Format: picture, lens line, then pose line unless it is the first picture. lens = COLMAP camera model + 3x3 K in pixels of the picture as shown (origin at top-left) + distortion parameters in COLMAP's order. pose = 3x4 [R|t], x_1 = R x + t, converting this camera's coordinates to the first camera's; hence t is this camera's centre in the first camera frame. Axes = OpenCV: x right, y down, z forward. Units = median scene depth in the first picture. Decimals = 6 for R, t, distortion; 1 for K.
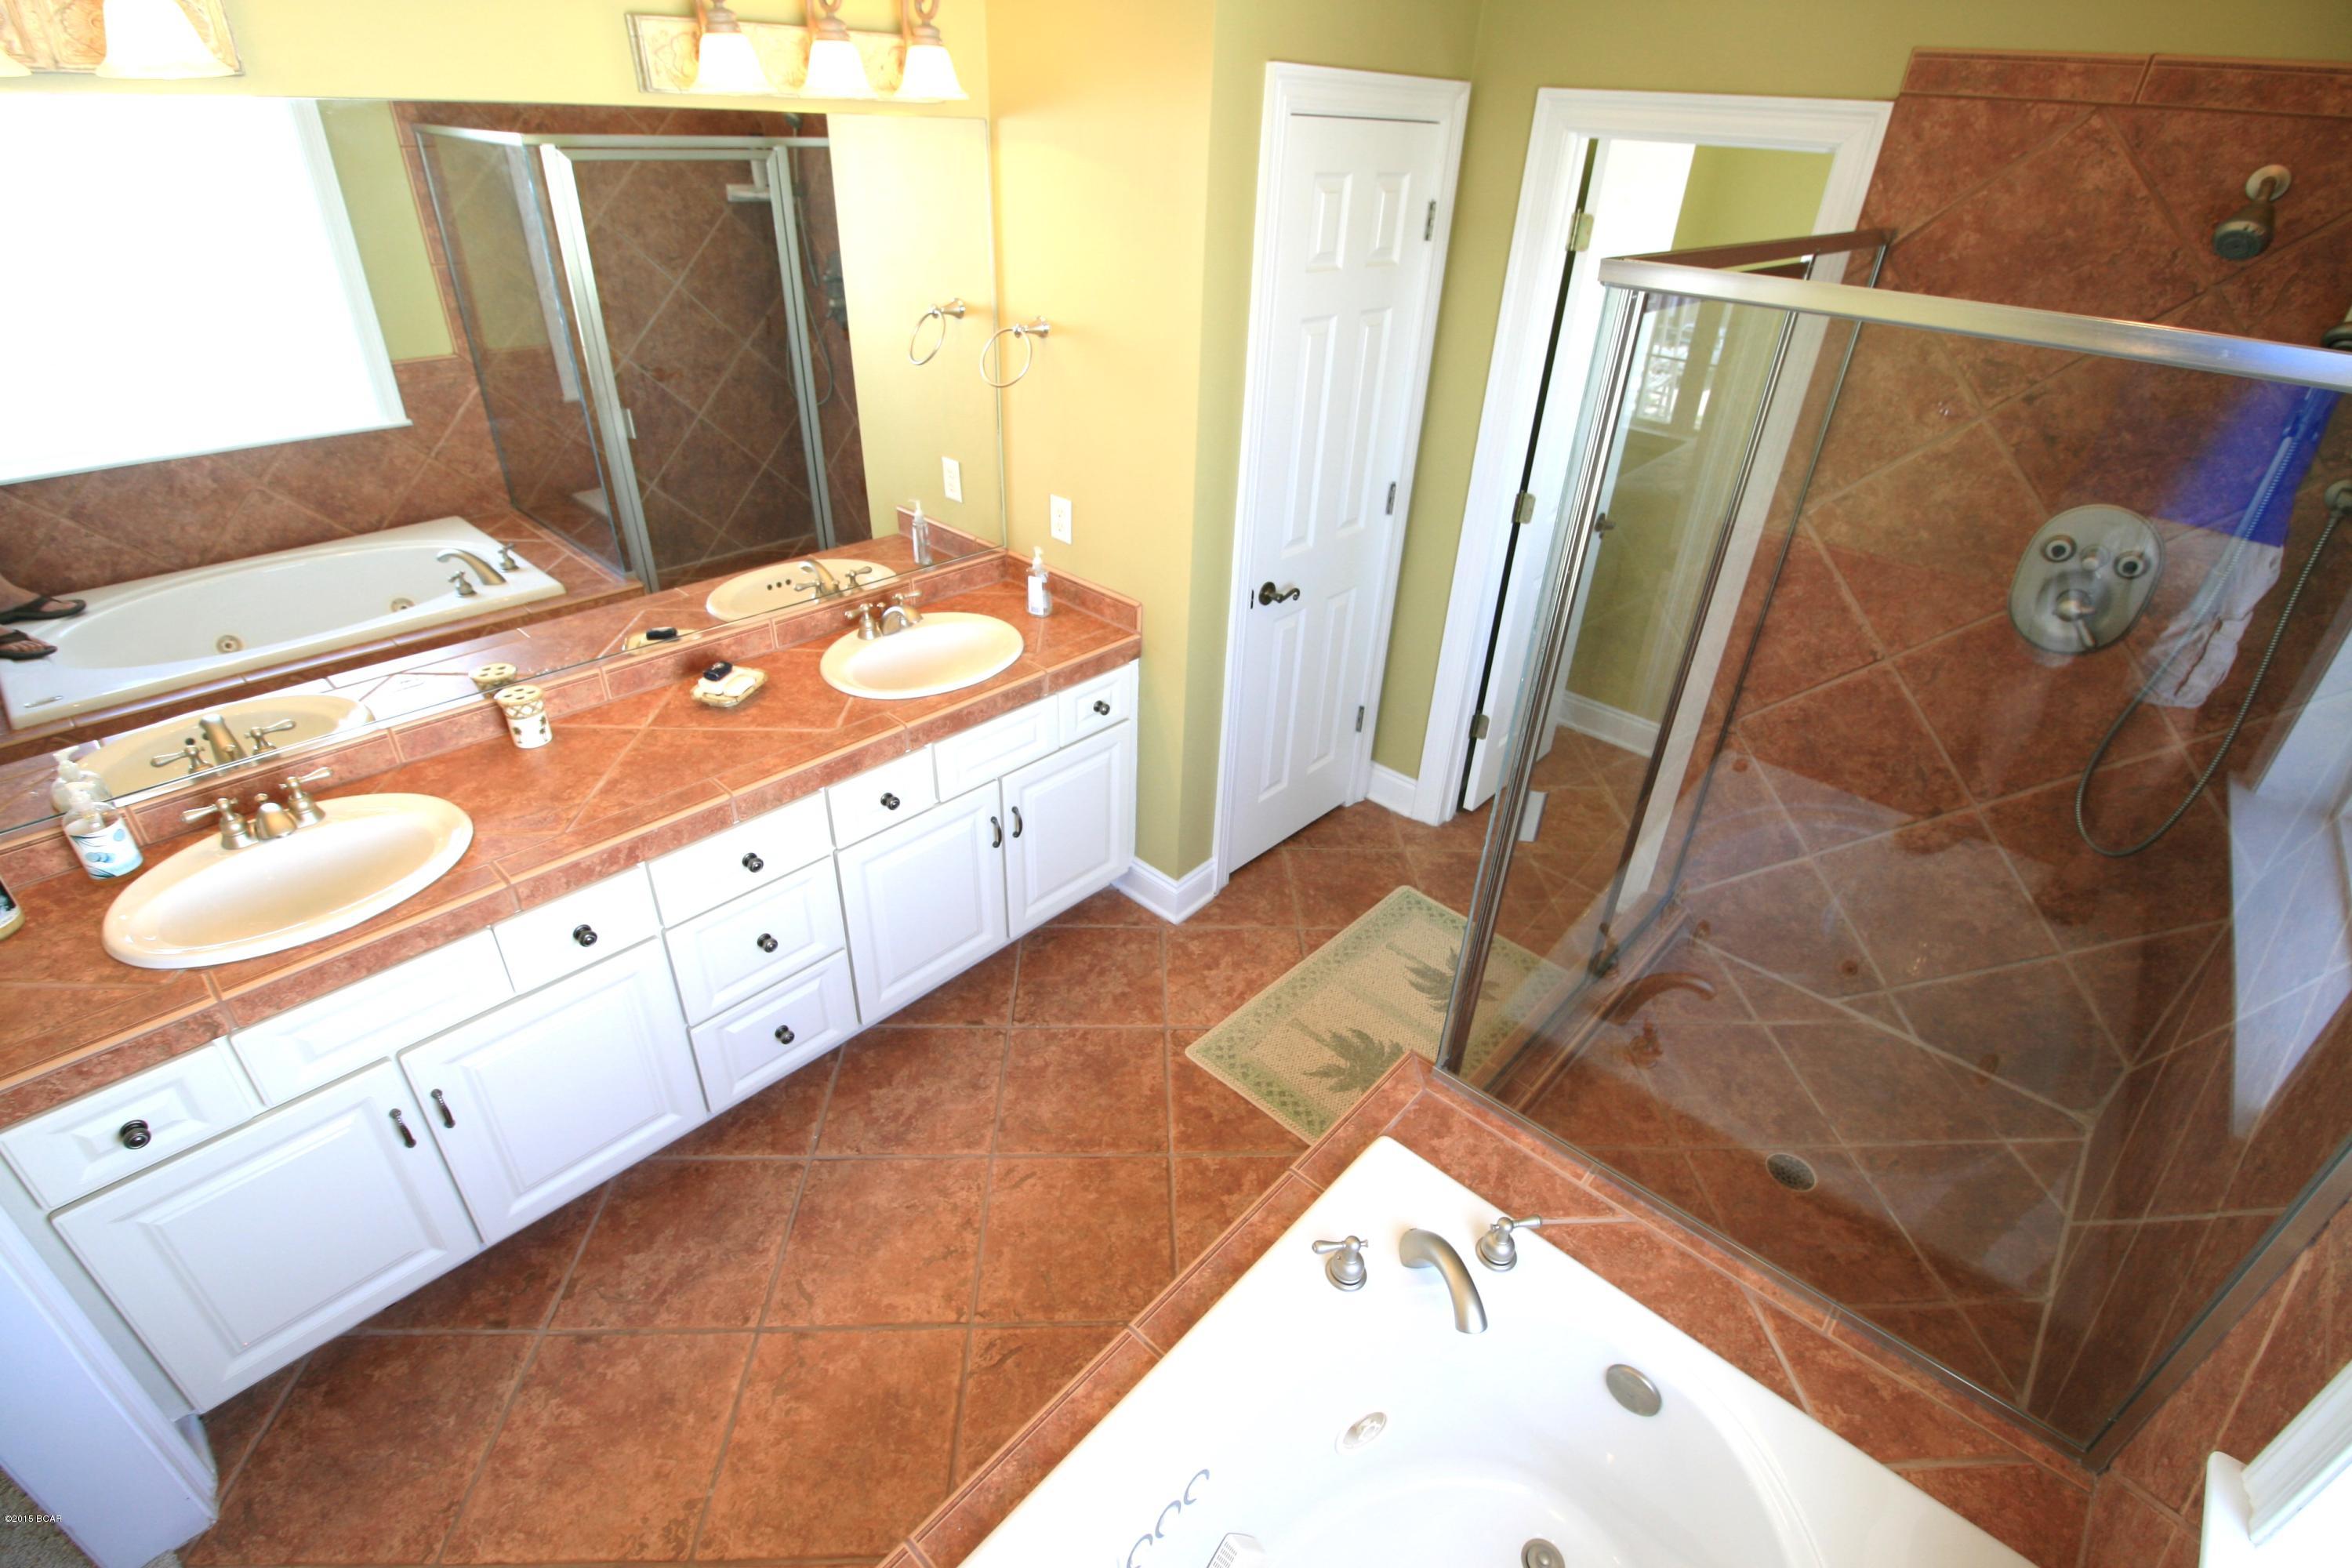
lens RADIAL K [[1099.2, 0, 1189.3], [0, 1099.2, 778.5], [0, 0, 1]] dist [-0.022095, -0.002021]
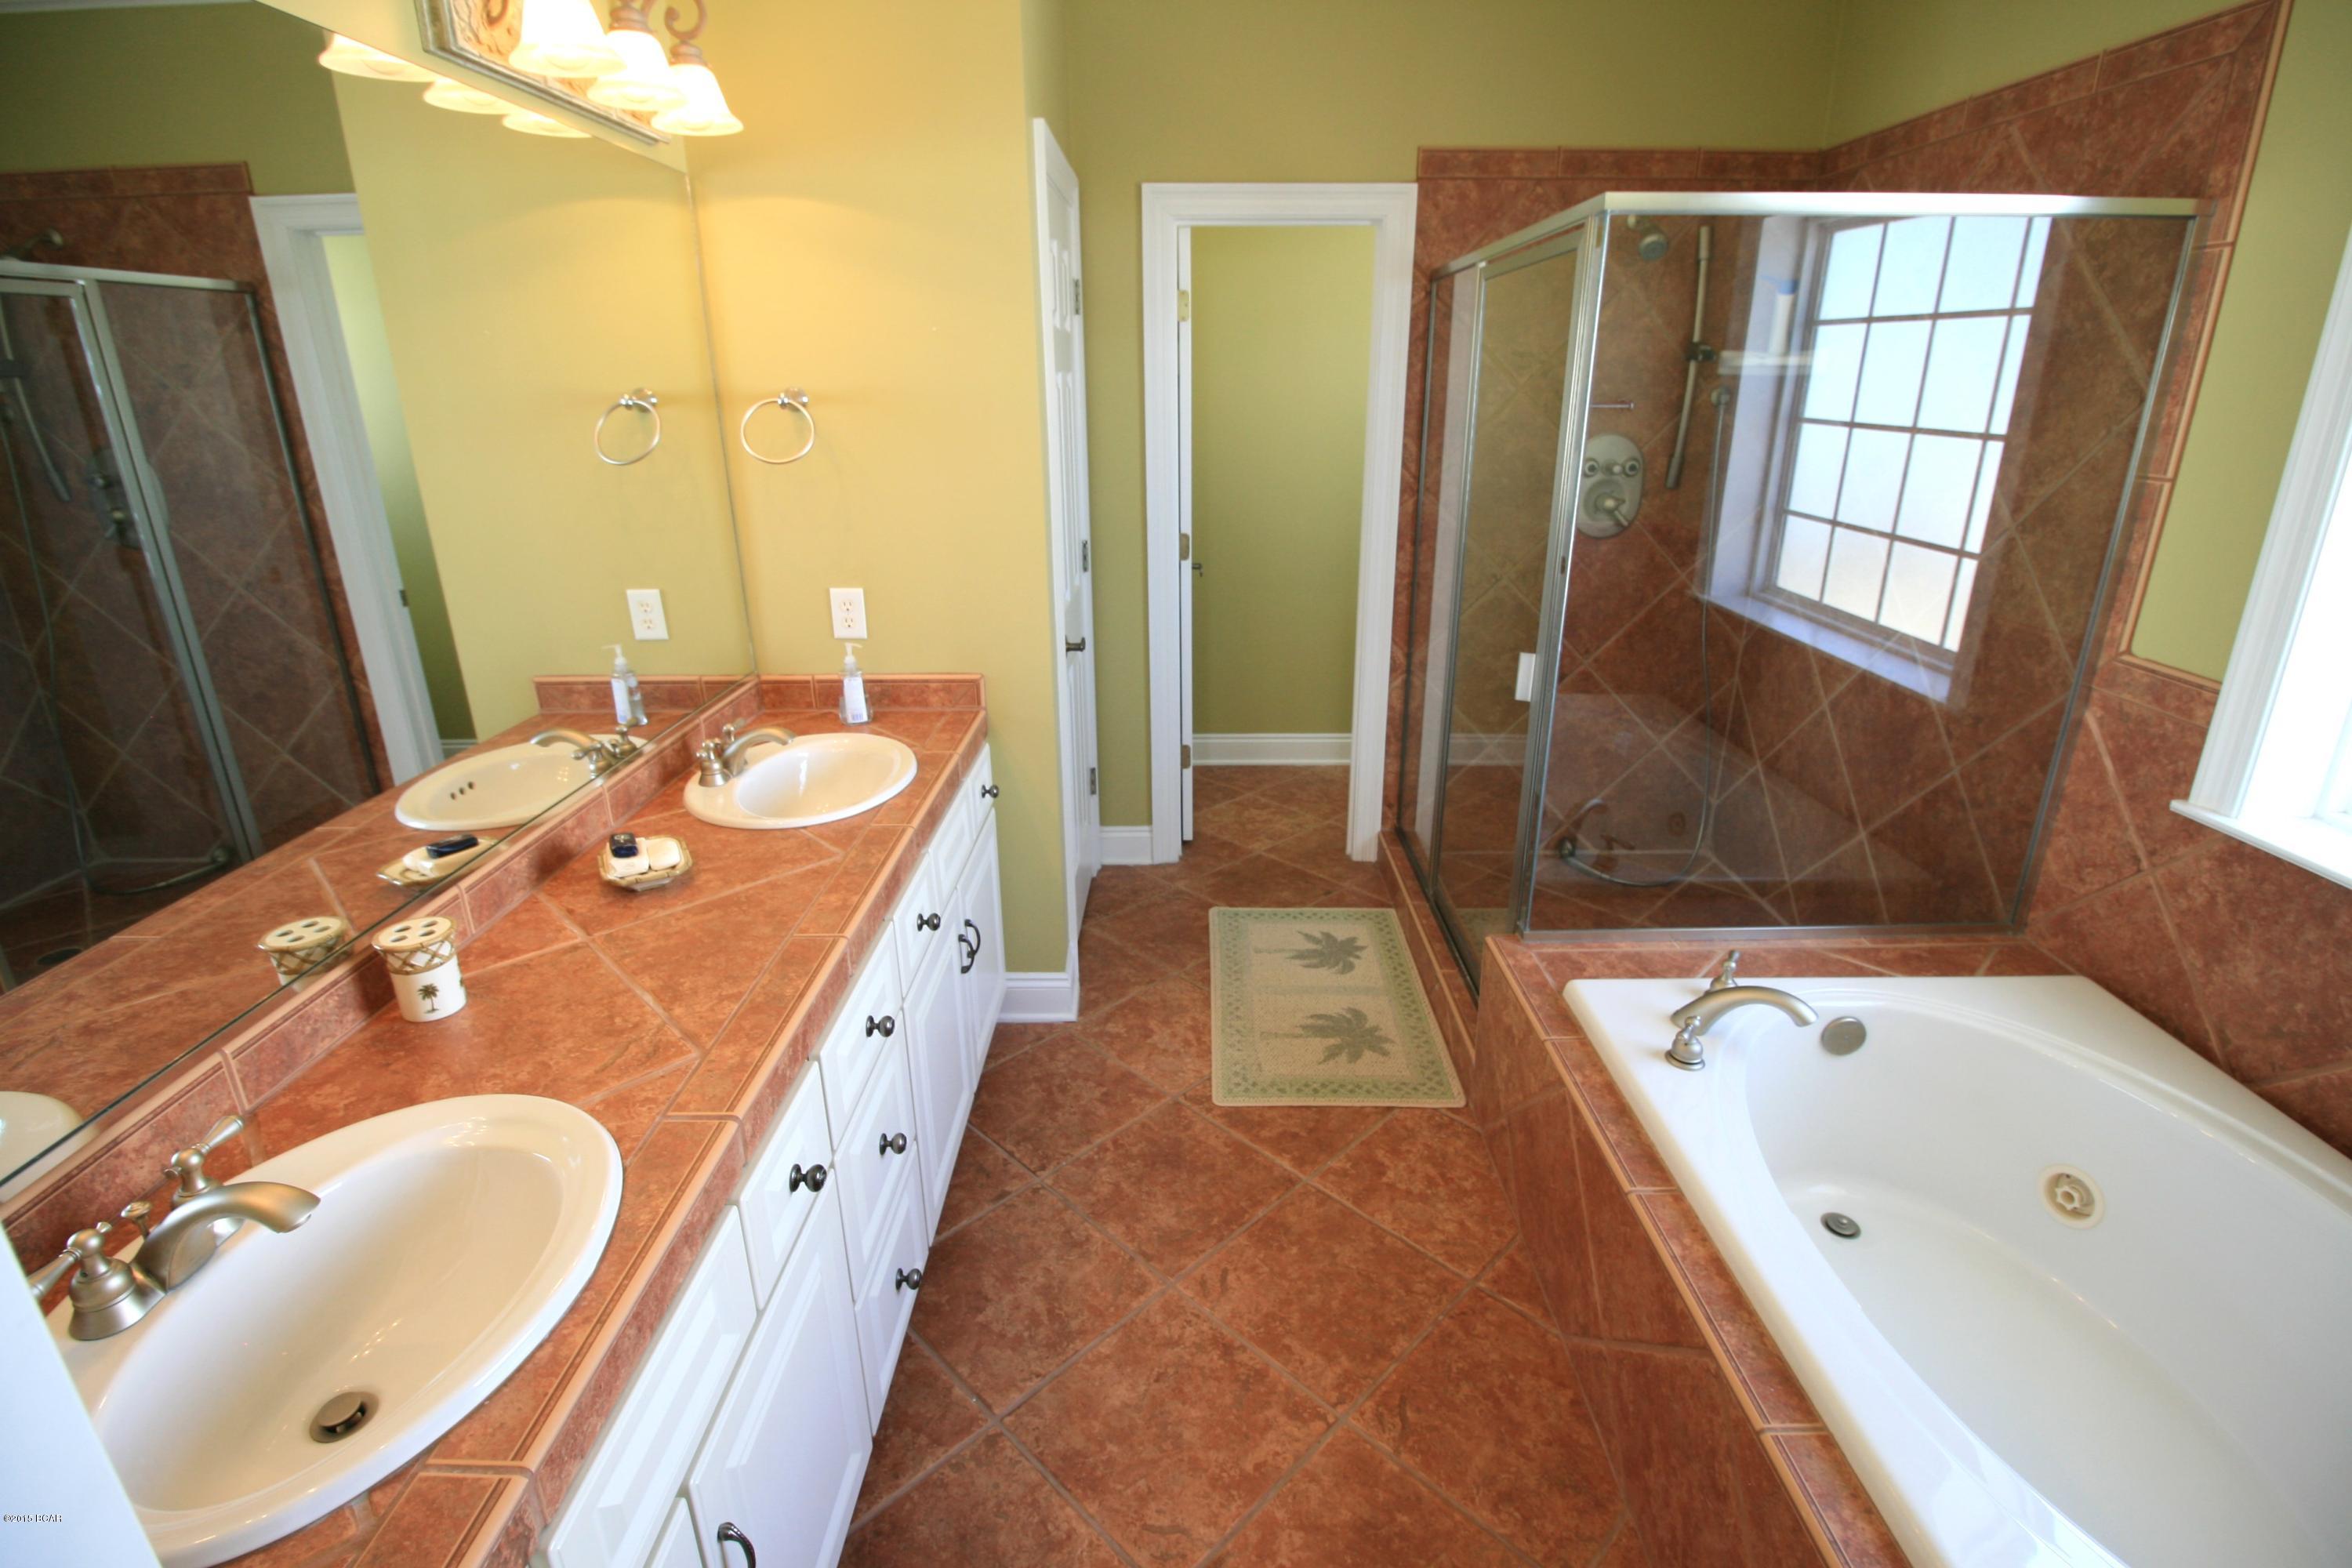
lens RADIAL K [[1099.2, 0, 1190.7], [0, 1099.2, 782.4], [0, 0, 1]] dist [-0.022095, -0.002021]
pose [[0.731811, -0.276380, 0.622951, -0.577787], [0.384462, 0.922161, -0.042517, 0.033025], [-0.562710, 0.270615, 0.781105, 0.235672]]
